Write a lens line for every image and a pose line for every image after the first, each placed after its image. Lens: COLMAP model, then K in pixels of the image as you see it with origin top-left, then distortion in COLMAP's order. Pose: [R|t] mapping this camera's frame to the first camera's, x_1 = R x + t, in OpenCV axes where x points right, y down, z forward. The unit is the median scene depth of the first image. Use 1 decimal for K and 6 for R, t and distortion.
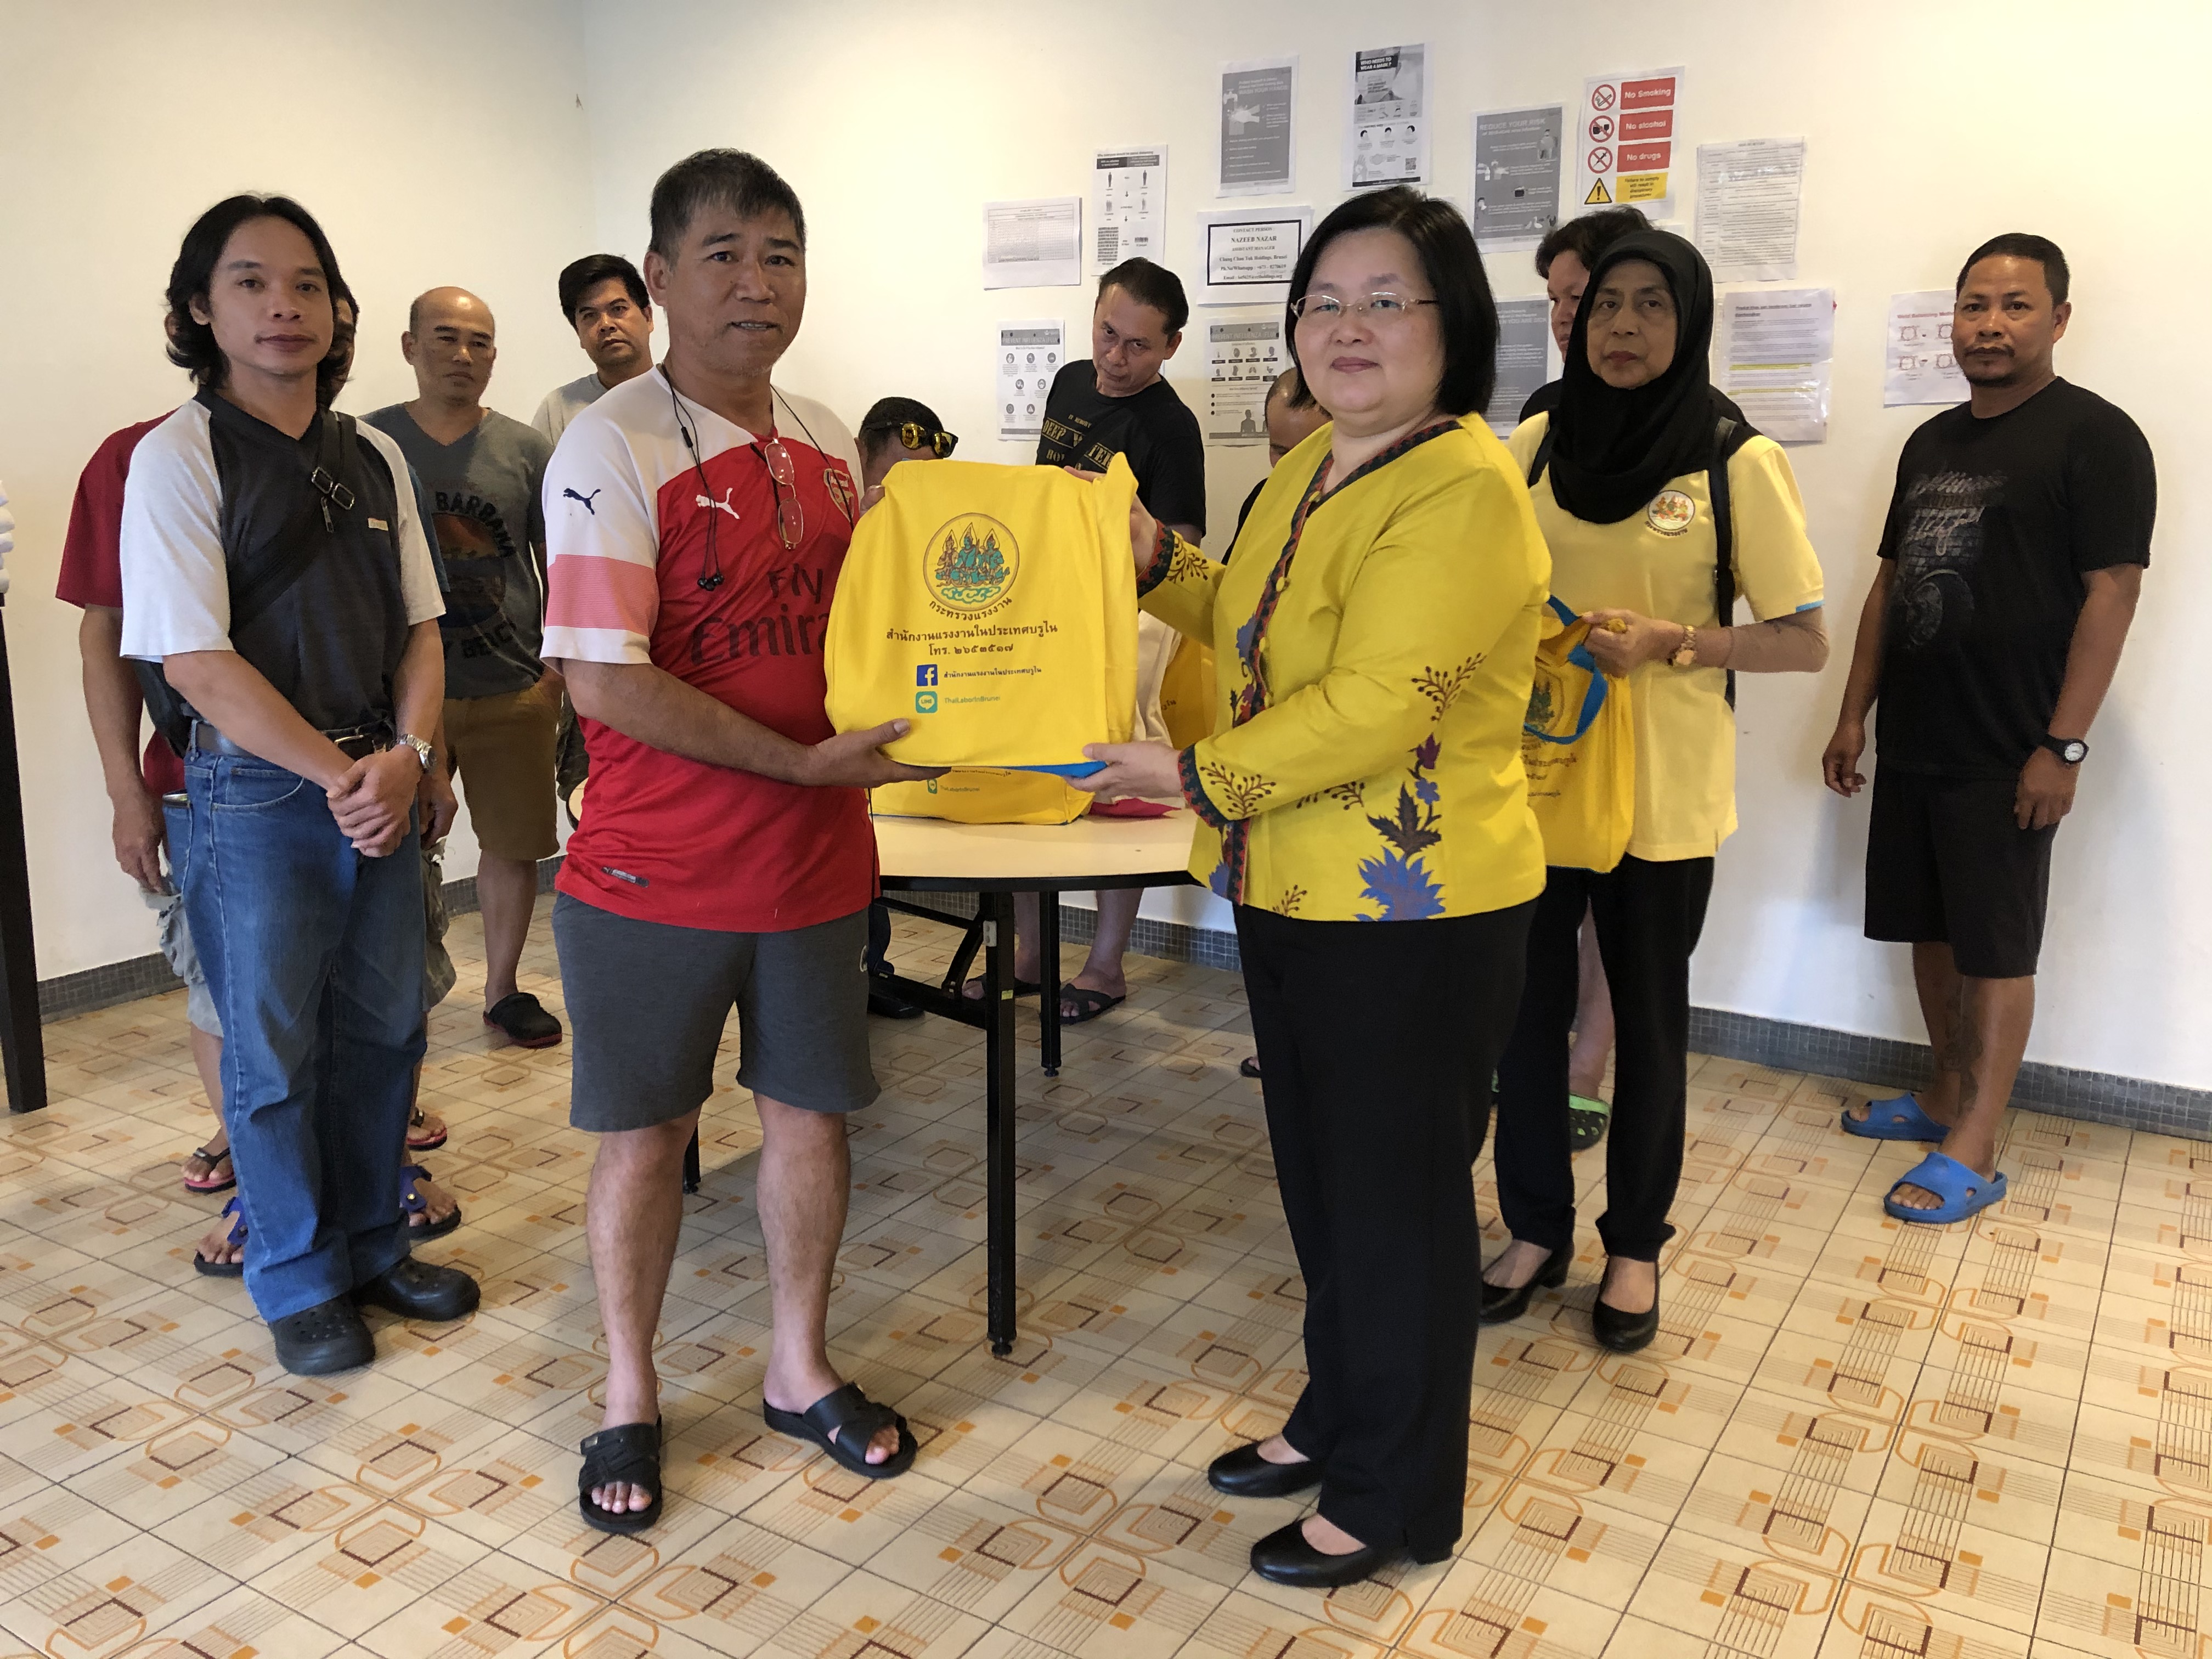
lens RADIAL K [[1803.5, 0, 1102.5], [0, 1803.5, 814.6], [0, 0, 1]] dist [-0.010614, 0.074460]
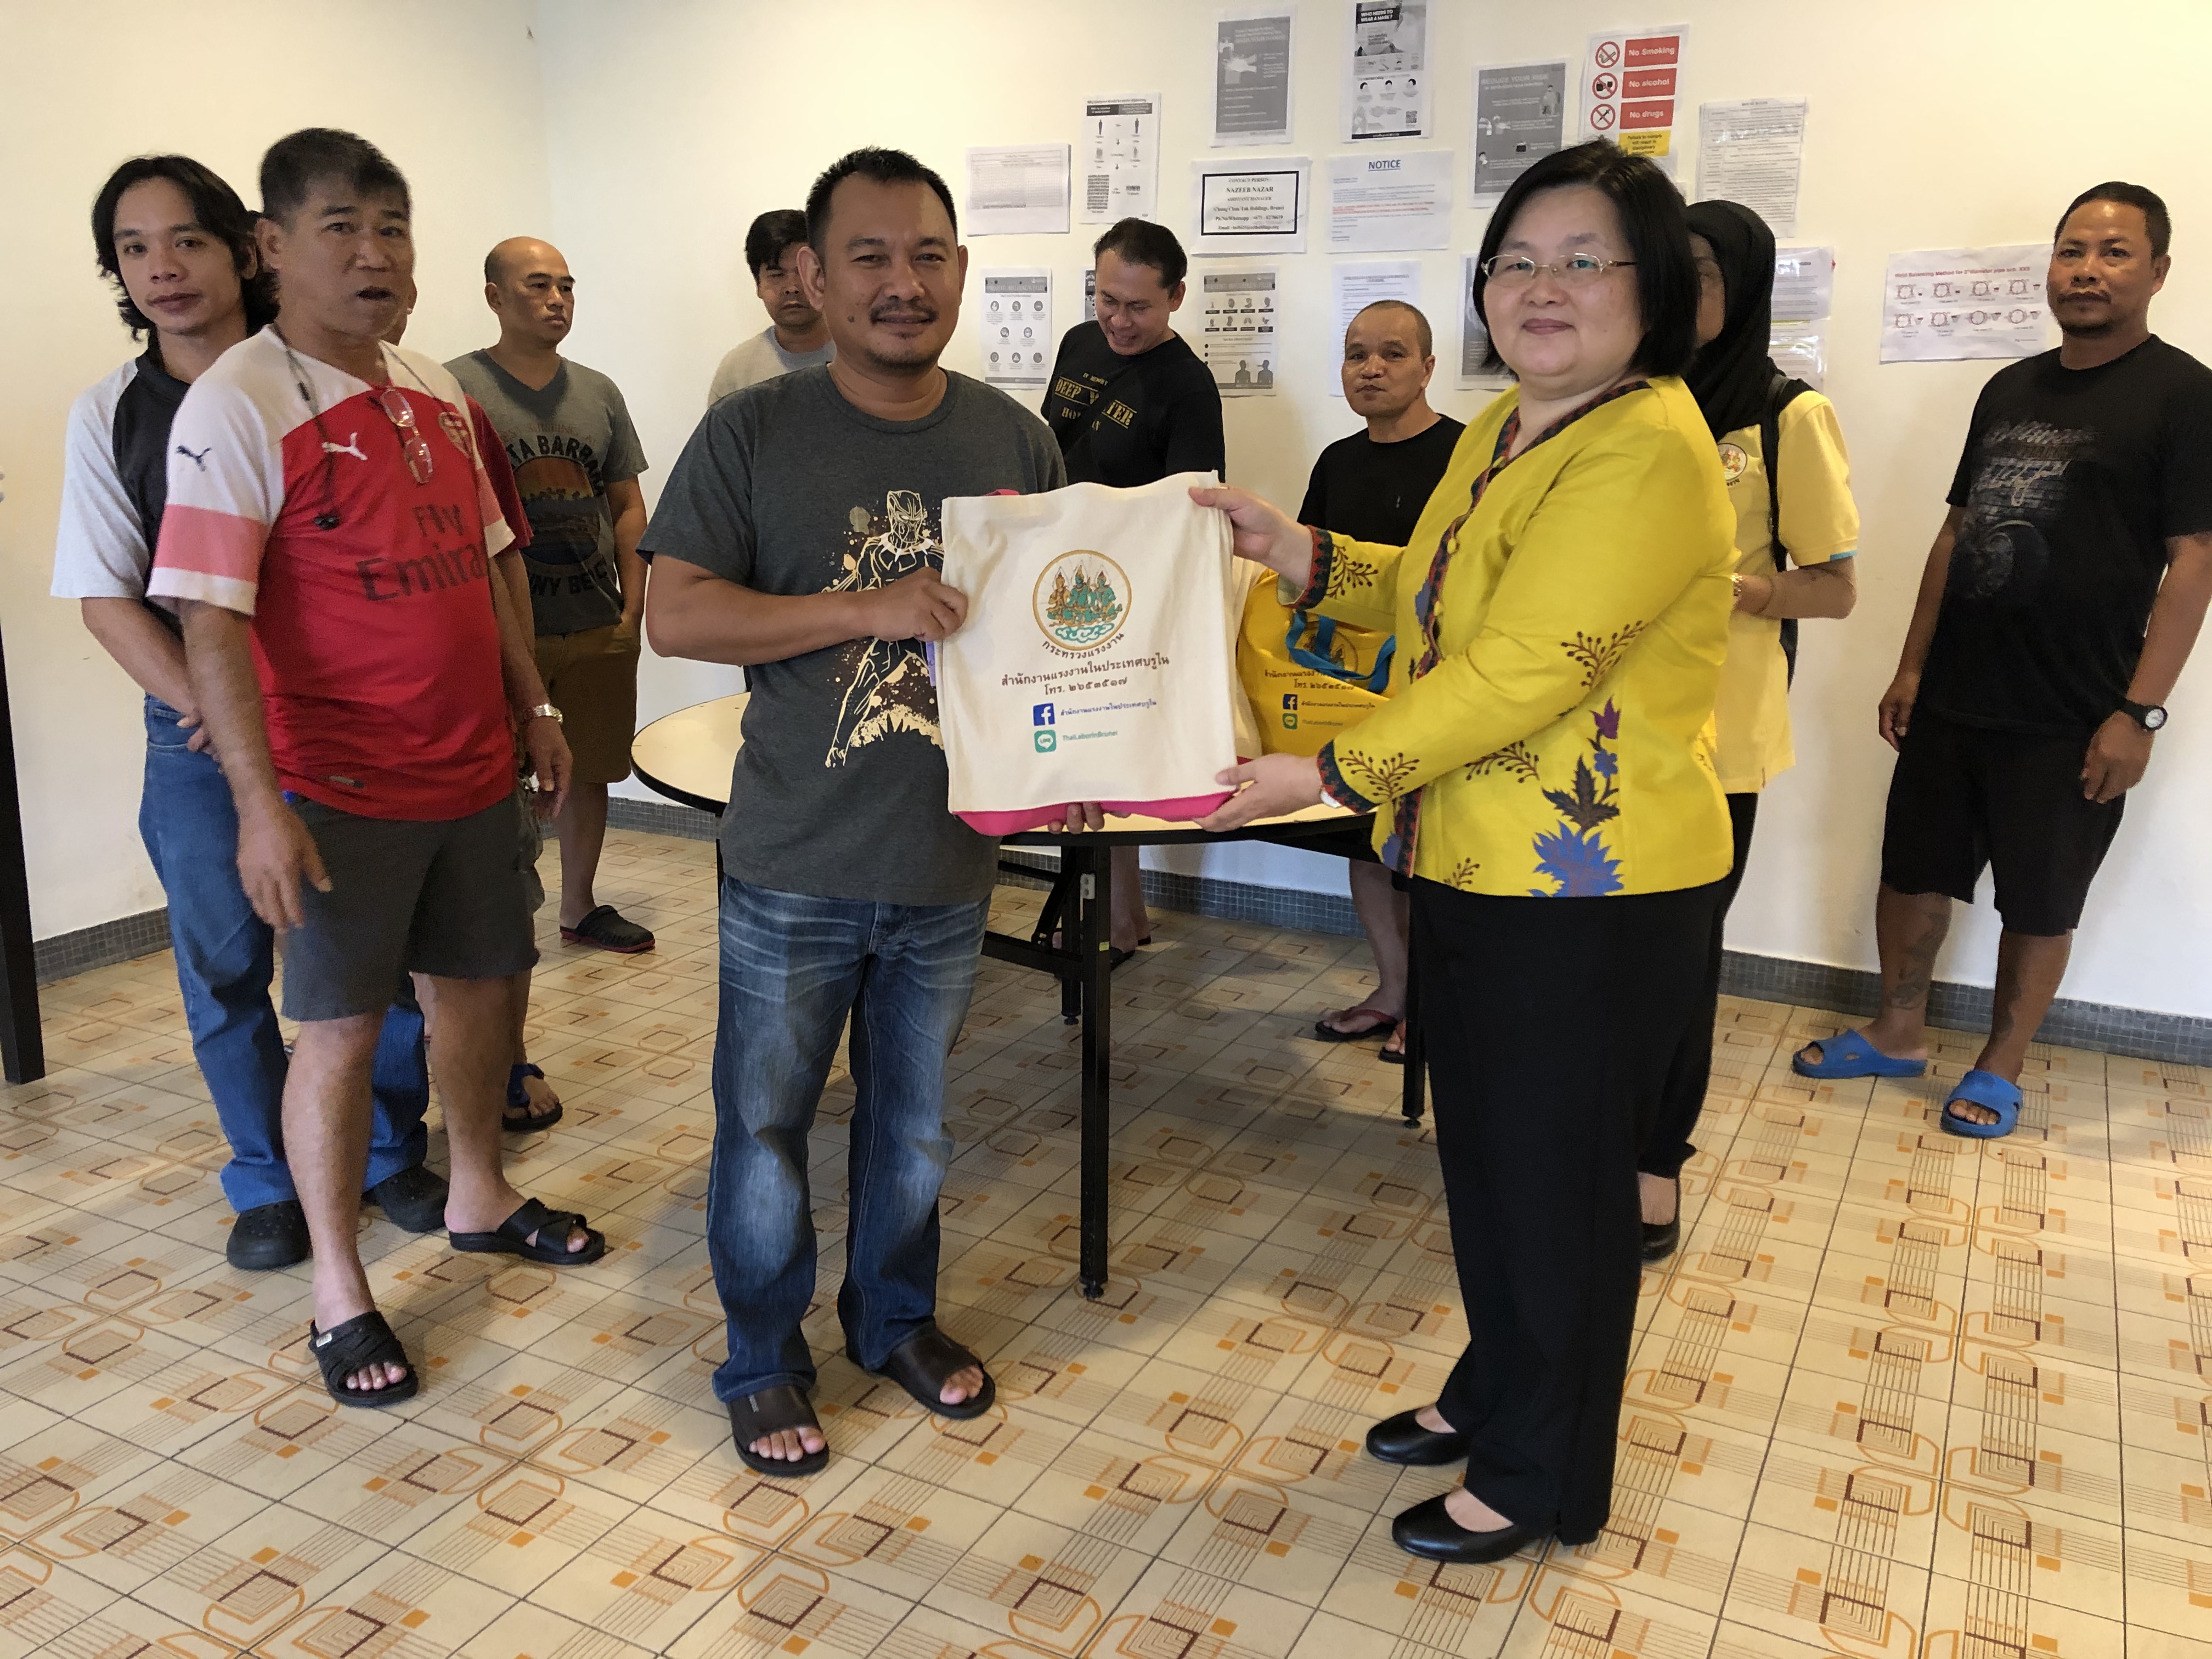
lens RADIAL K [[1808.1, 0, 1099.0], [0, 1808.1, 805.8], [0, 0, 1]] dist [-0.005365, 0.069762]
pose [[0.996898, -0.011530, 0.077854, -0.097570], [0.009667, 0.999659, 0.024262, -0.001617], [-0.078107, -0.023434, 0.996669, -0.006517]]
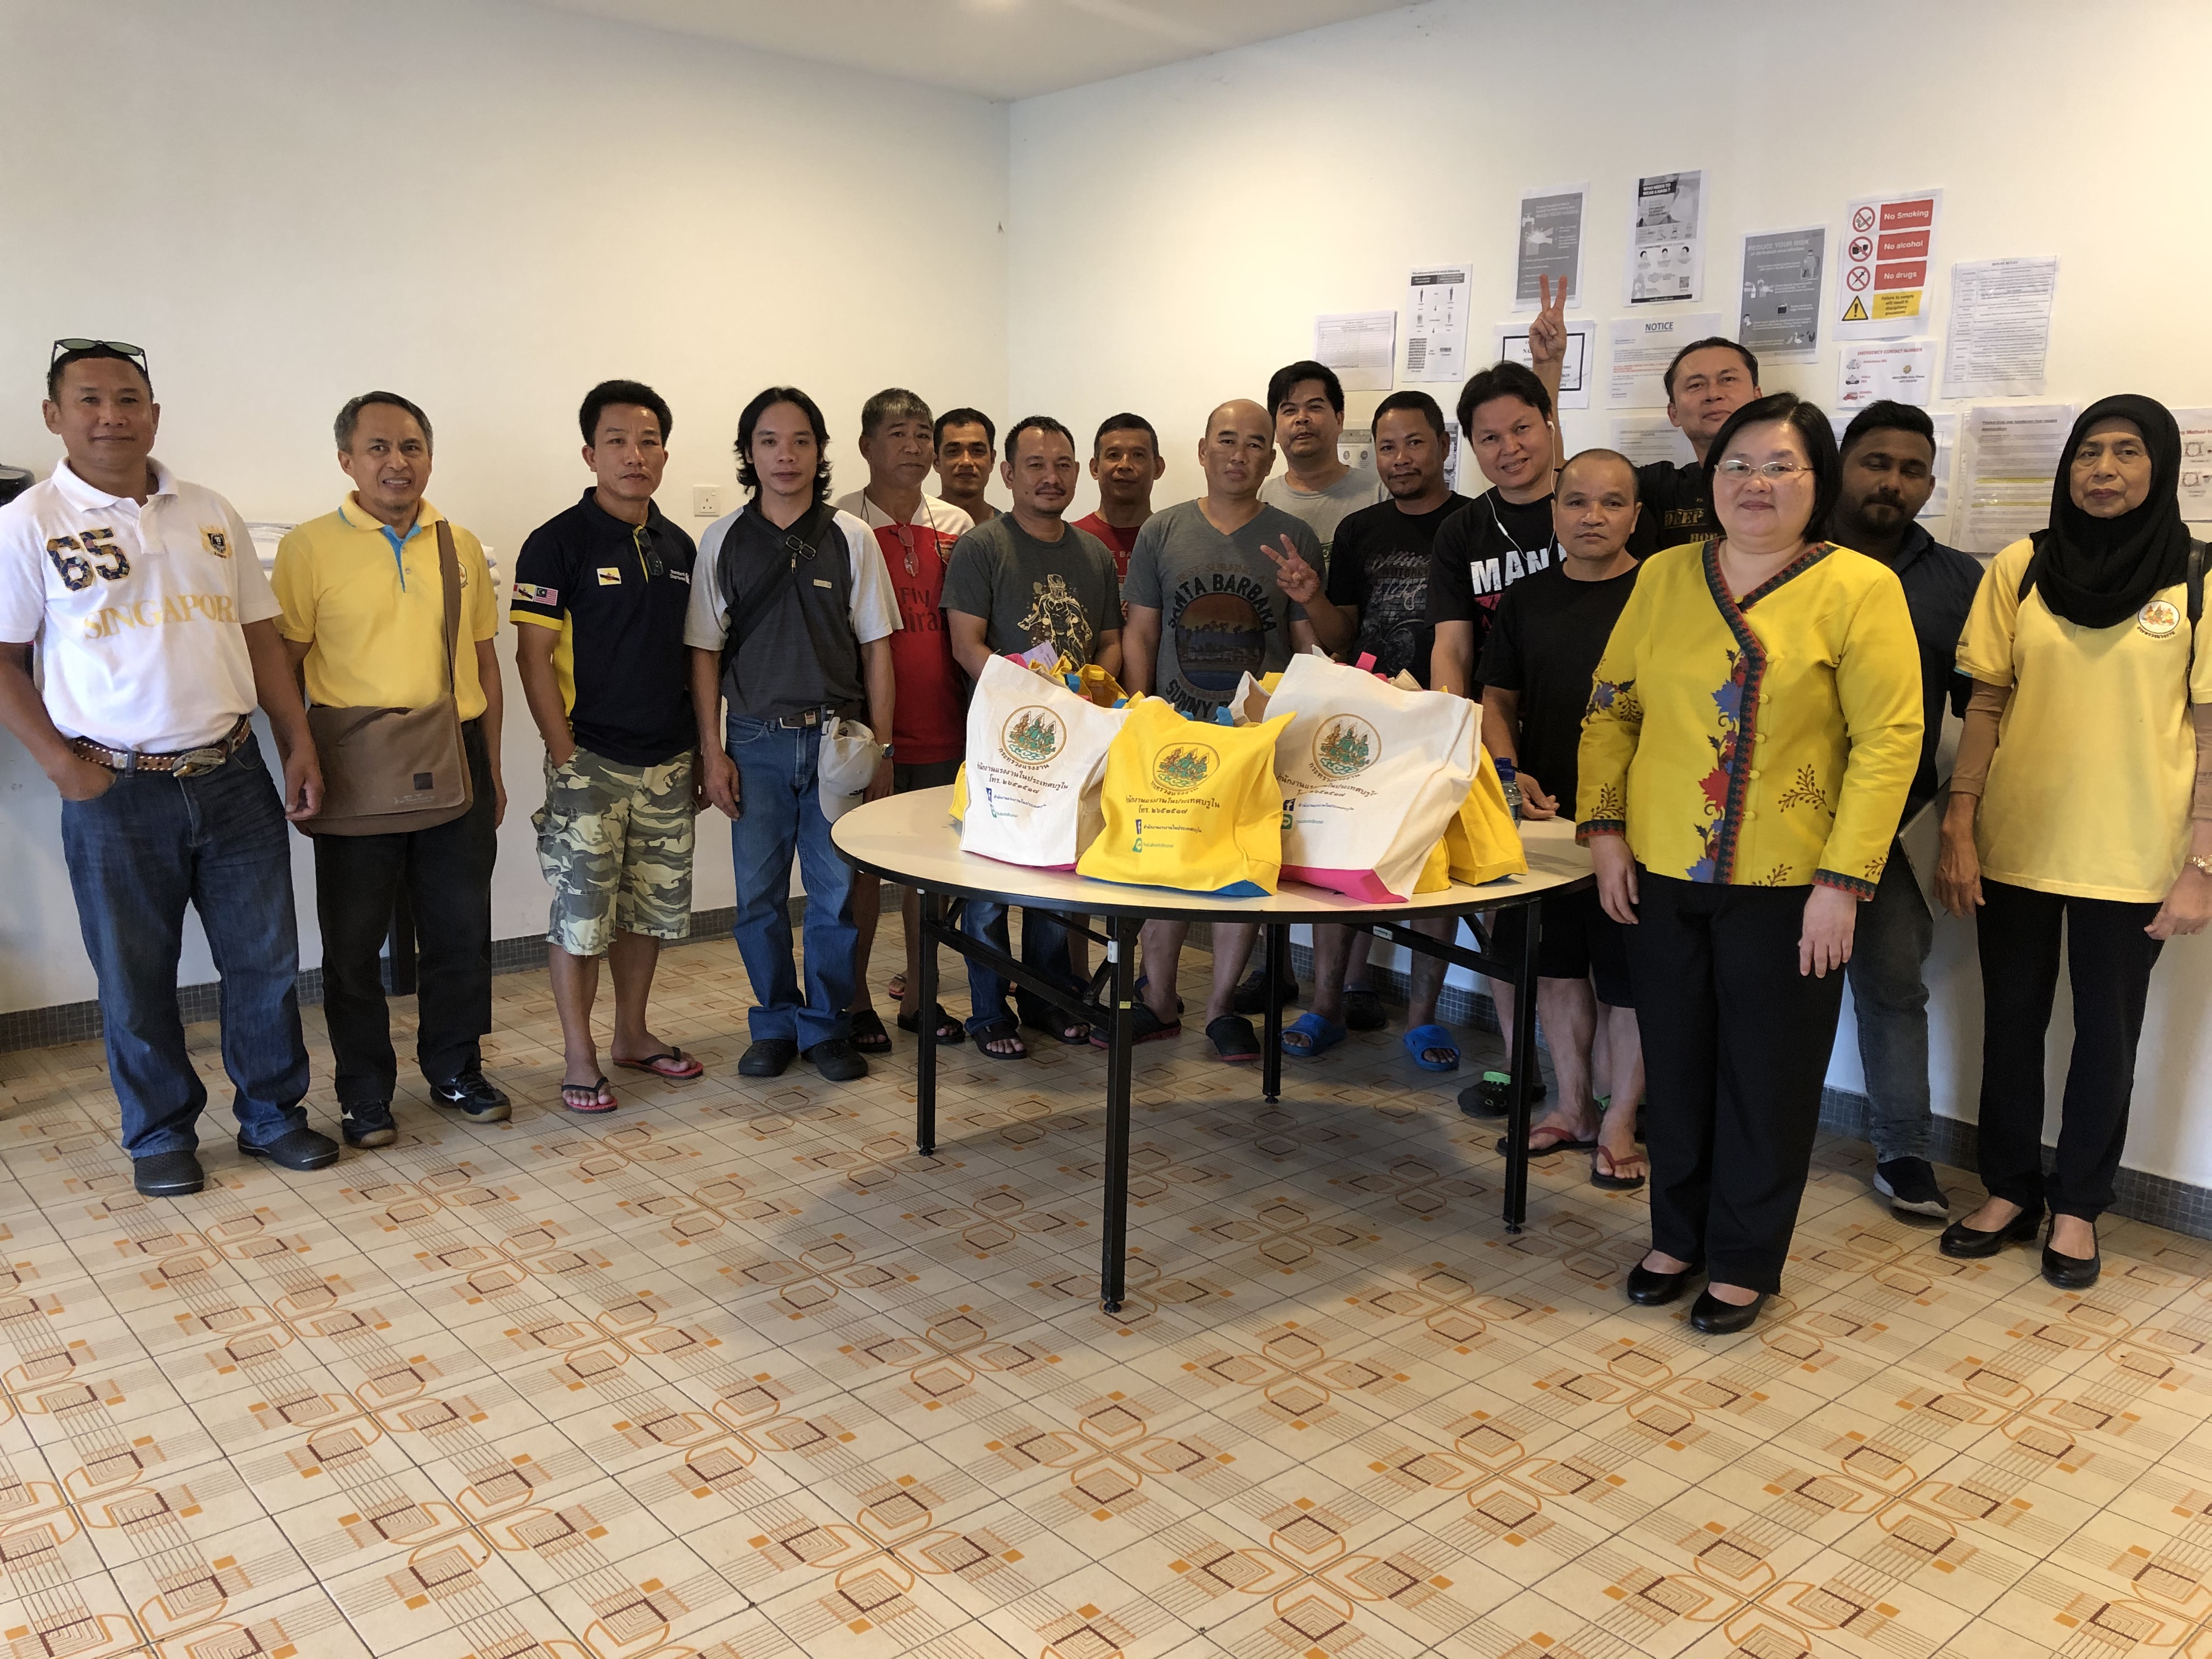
lens RADIAL K [[1803.5, 0, 1102.5], [0, 1803.5, 814.6], [0, 0, 1]] dist [-0.010614, 0.074460]
pose [[0.956325, 0.069800, -0.283850, 0.187432], [-0.079406, 0.996589, -0.022465, 0.001582], [0.281314, 0.044023, 0.958606, -0.108757]]
